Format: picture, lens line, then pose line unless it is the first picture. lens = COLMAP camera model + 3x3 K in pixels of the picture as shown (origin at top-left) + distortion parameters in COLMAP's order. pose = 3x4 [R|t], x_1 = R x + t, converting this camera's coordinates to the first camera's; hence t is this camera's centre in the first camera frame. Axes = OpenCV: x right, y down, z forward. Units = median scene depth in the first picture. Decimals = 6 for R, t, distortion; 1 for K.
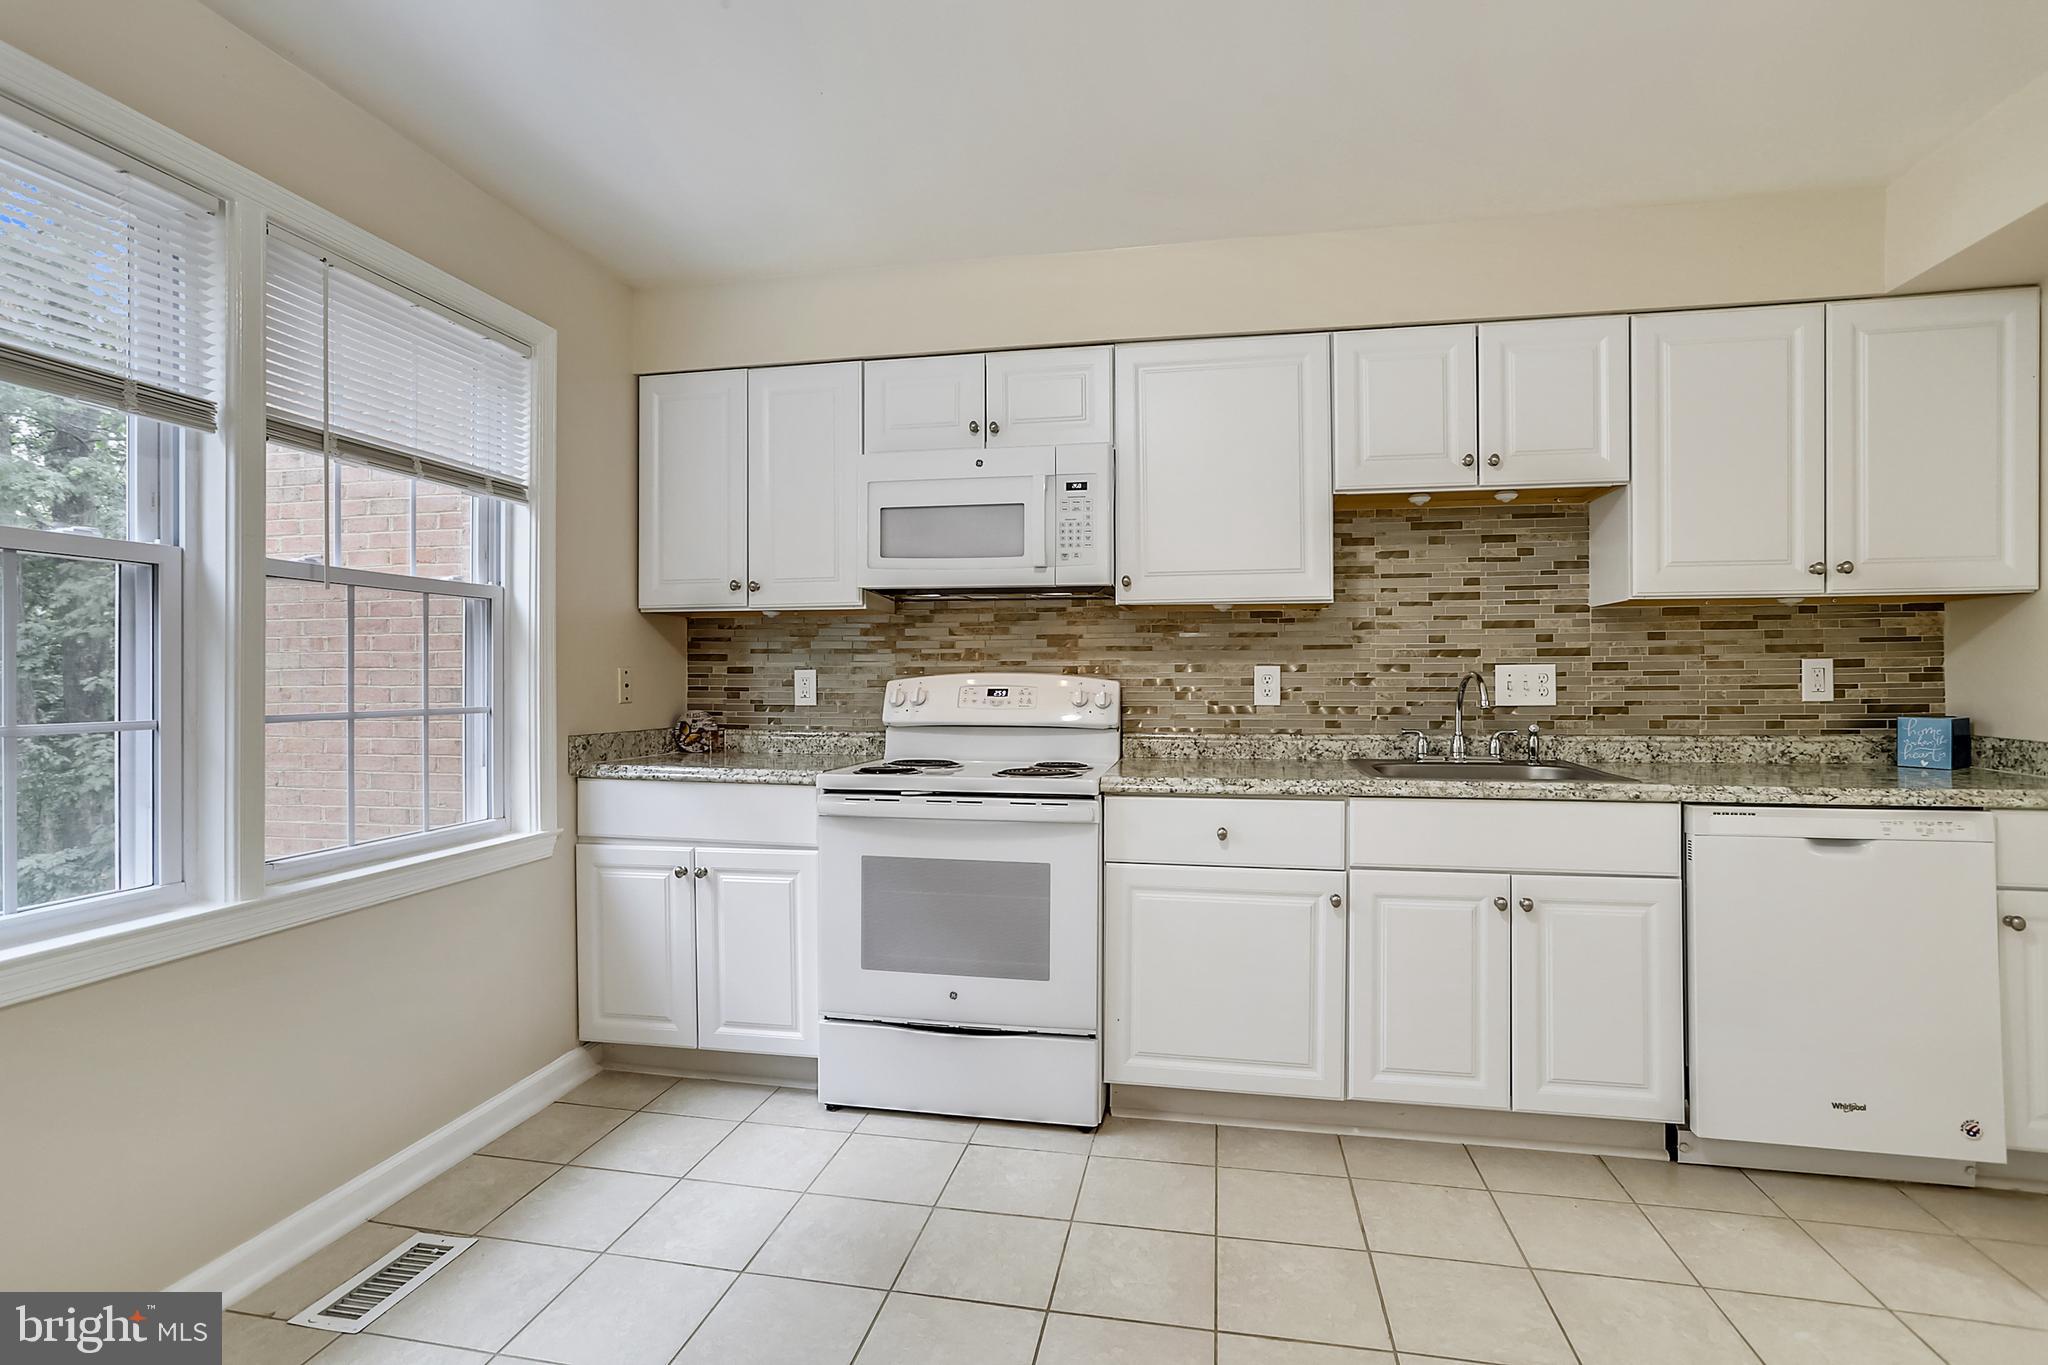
lens RADIAL K [[1028.8, 0, 1028.2], [0, 1028.8, 679.4], [0, 0, 1]] dist [-0.018047, 0.001570]
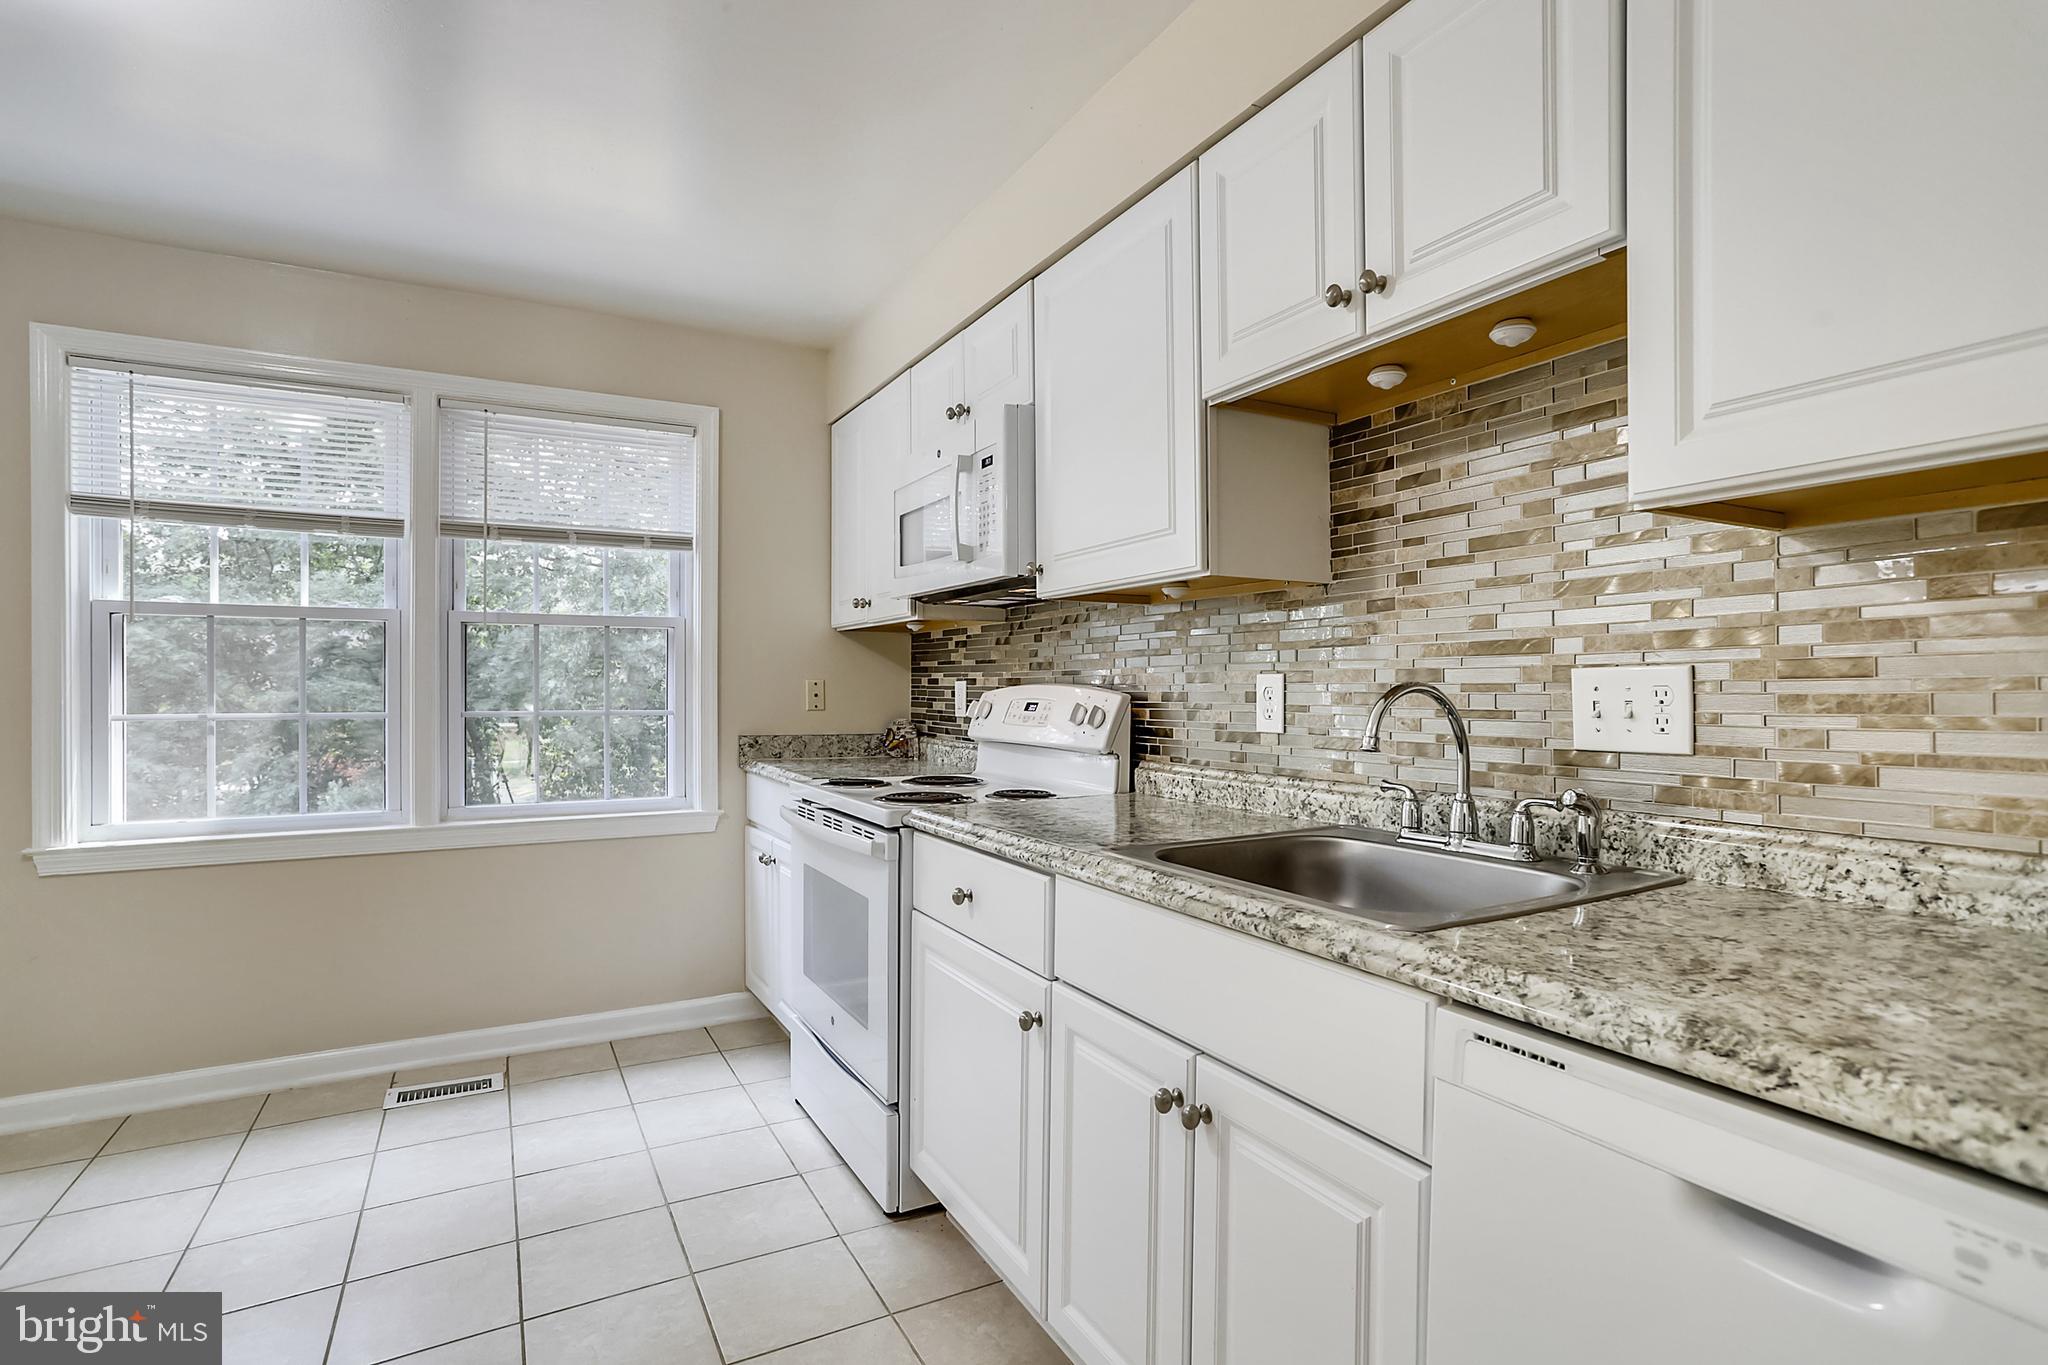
lens RADIAL K [[1028.8, 0, 1024.9], [0, 1028.8, 691.3], [0, 0, 1]] dist [-0.018047, 0.001570]
pose [[0.614200, 0.005127, -0.789133, 0.696698], [-0.006051, 0.999980, 0.001787, -0.002129], [0.789127, 0.003678, 0.614219, 0.486558]]
